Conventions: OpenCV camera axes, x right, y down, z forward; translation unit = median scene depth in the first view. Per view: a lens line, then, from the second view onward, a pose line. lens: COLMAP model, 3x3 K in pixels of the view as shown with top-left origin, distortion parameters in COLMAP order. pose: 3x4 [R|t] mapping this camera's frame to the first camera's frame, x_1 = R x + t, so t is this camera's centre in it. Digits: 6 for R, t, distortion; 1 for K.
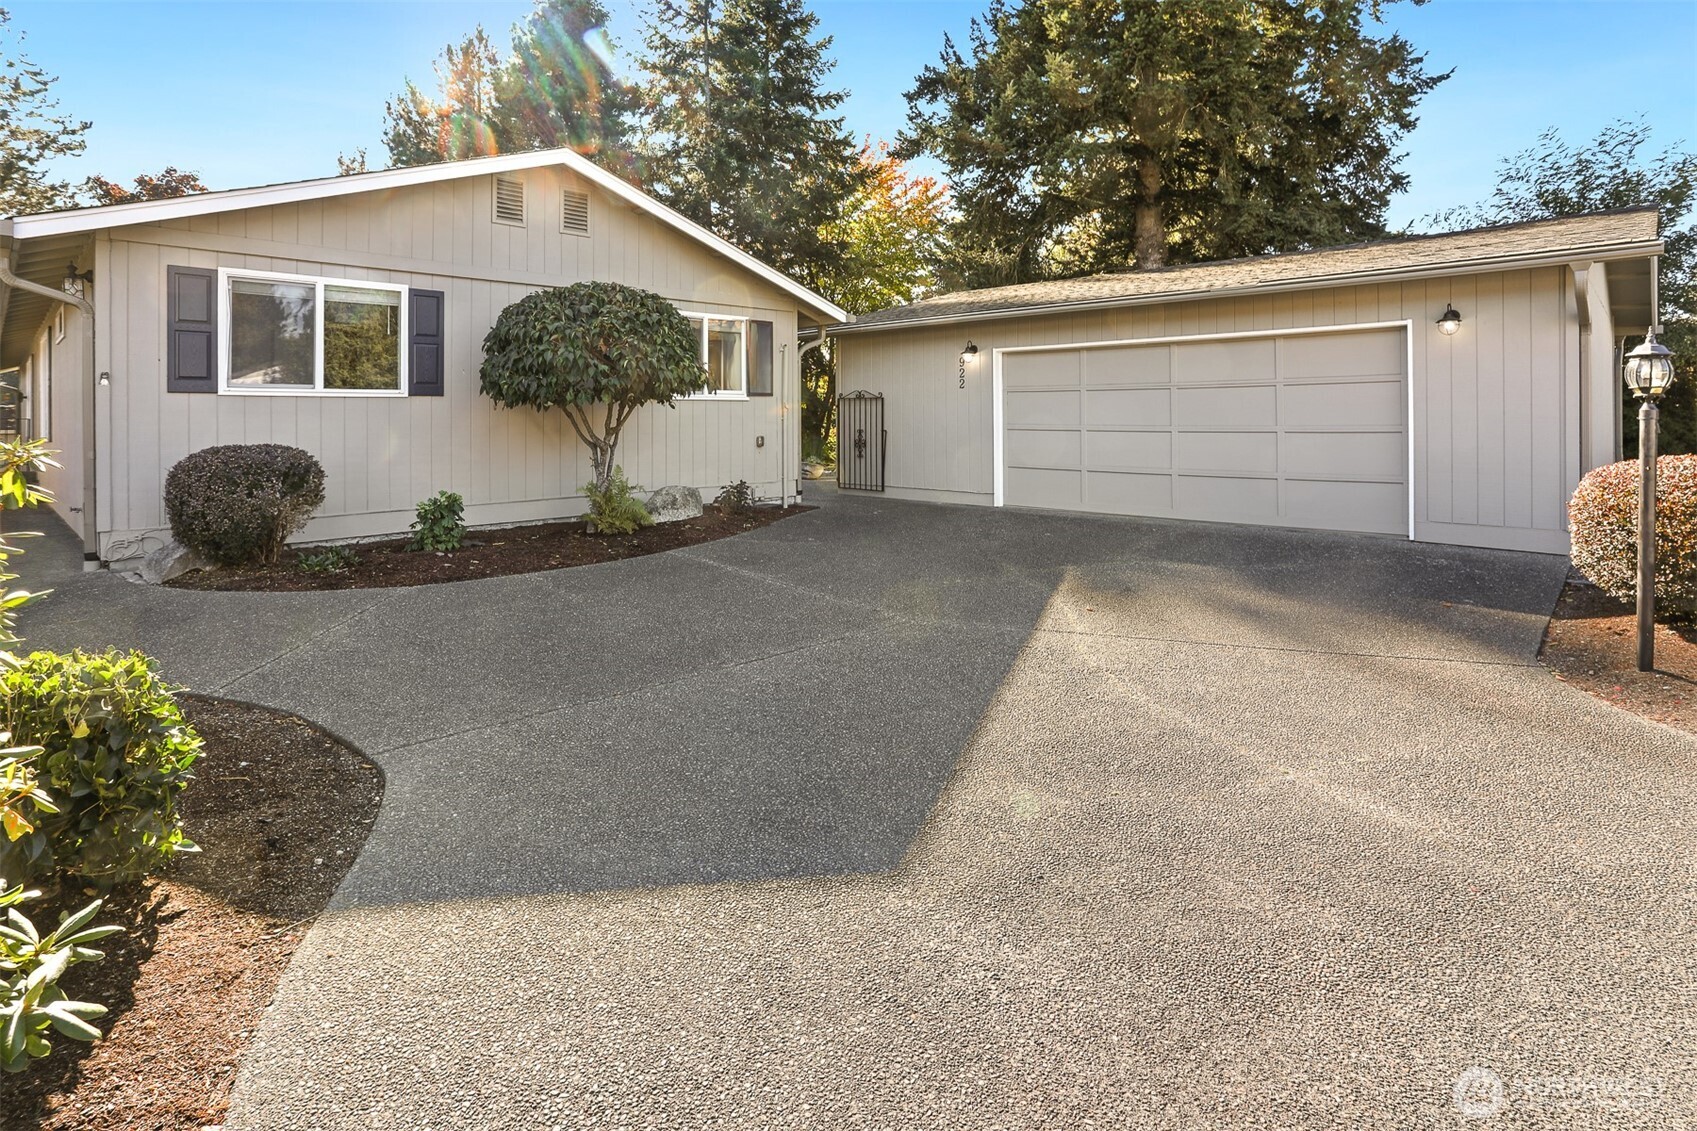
lens RADIAL K [[861.8, 0, 839.7], [0, 861.8, 533.2], [0, 0, 1]] dist [-0.055037, 0.028666]
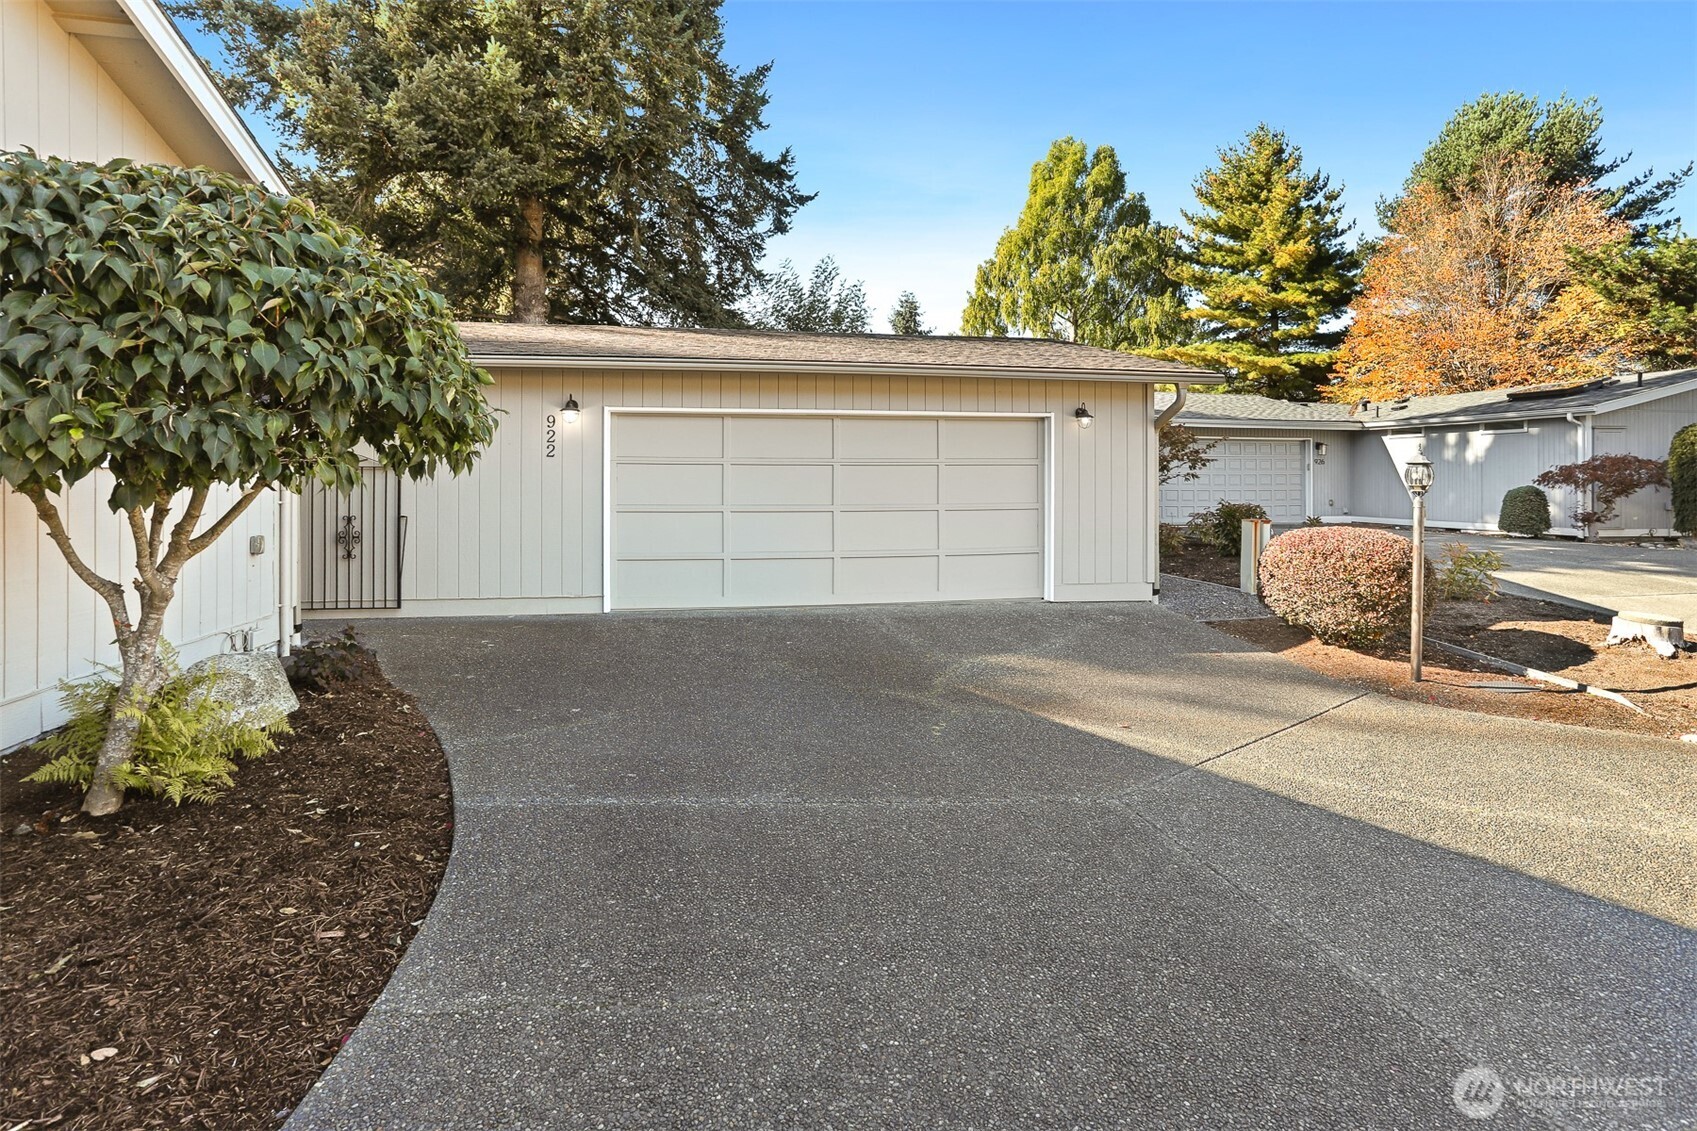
lens RADIAL K [[861.8, 0, 839.7], [0, 861.8, 533.2], [0, 0, 1]] dist [-0.055037, 0.028666]
pose [[0.582619, -0.046865, 0.811393, -0.313910], [0.102819, 0.994565, -0.016384, -0.068514], [-0.806216, 0.092972, 0.584271, 0.393055]]
